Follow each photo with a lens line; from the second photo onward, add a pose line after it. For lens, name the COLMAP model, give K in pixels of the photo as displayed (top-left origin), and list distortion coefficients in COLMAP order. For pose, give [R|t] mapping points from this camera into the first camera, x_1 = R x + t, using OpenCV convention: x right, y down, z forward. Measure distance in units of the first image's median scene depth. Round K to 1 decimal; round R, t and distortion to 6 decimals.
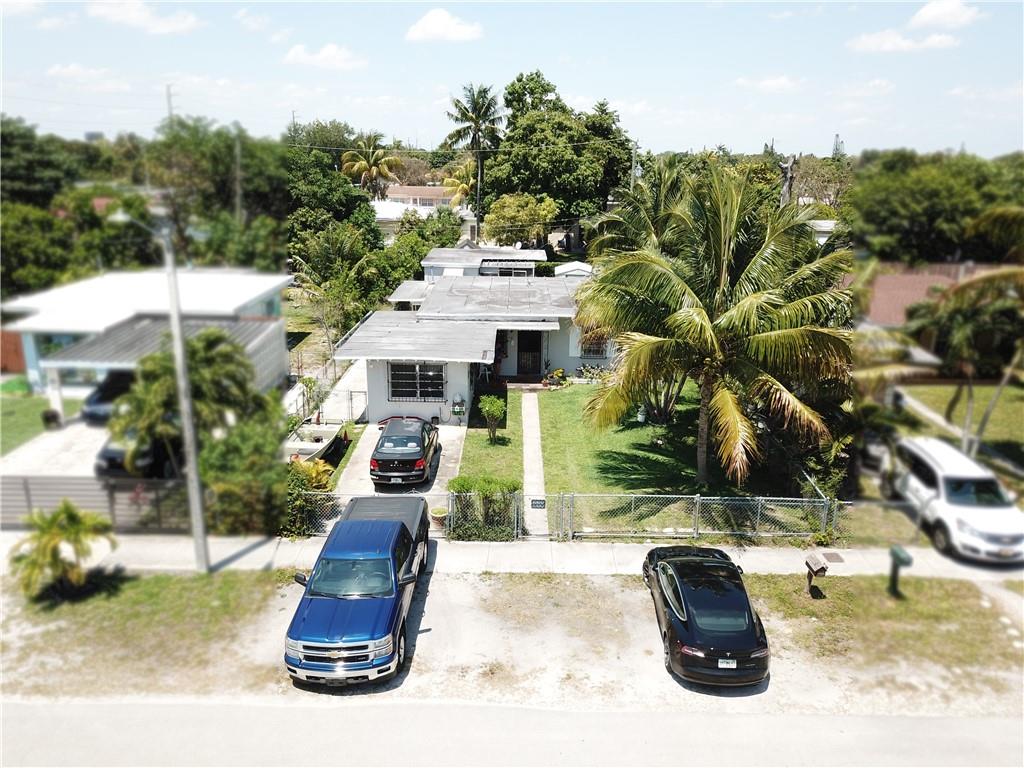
lens RADIAL K [[781.8, 0, 509.6], [0, 781.8, 386.5], [0, 0, 1]] dist [0.008859, 0.001175]
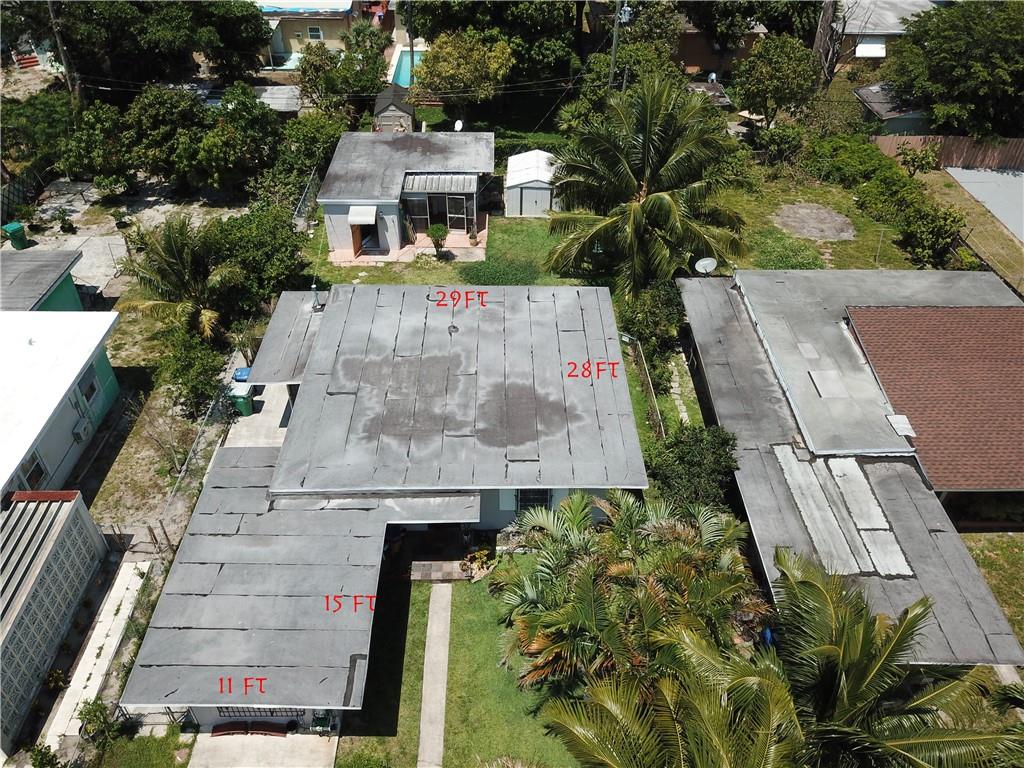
lens RADIAL K [[781.8, 0, 512.9], [0, 781.8, 385.1], [0, 0, 1]] dist [0.008859, 0.001175]
pose [[0.999671, -0.021777, 0.013553, 0.145343], [0.014740, 0.920168, 0.391246, -0.752965], [-0.020991, -0.390918, 0.920186, 0.686646]]
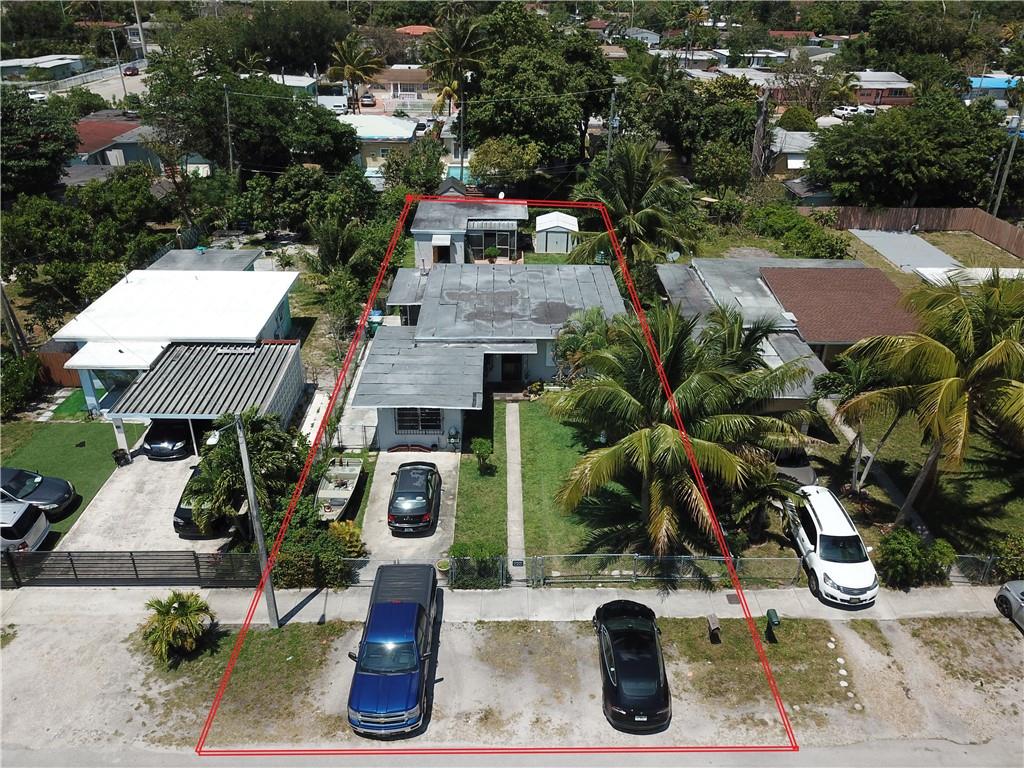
lens RADIAL K [[781.8, 0, 511.1], [0, 781.8, 385.0], [0, 0, 1]] dist [0.008859, 0.001175]
pose [[0.999758, -0.013597, 0.017266, 0.006164], [0.009902, 0.980064, 0.198435, -0.431129], [-0.019620, -0.198216, 0.979962, -0.264003]]
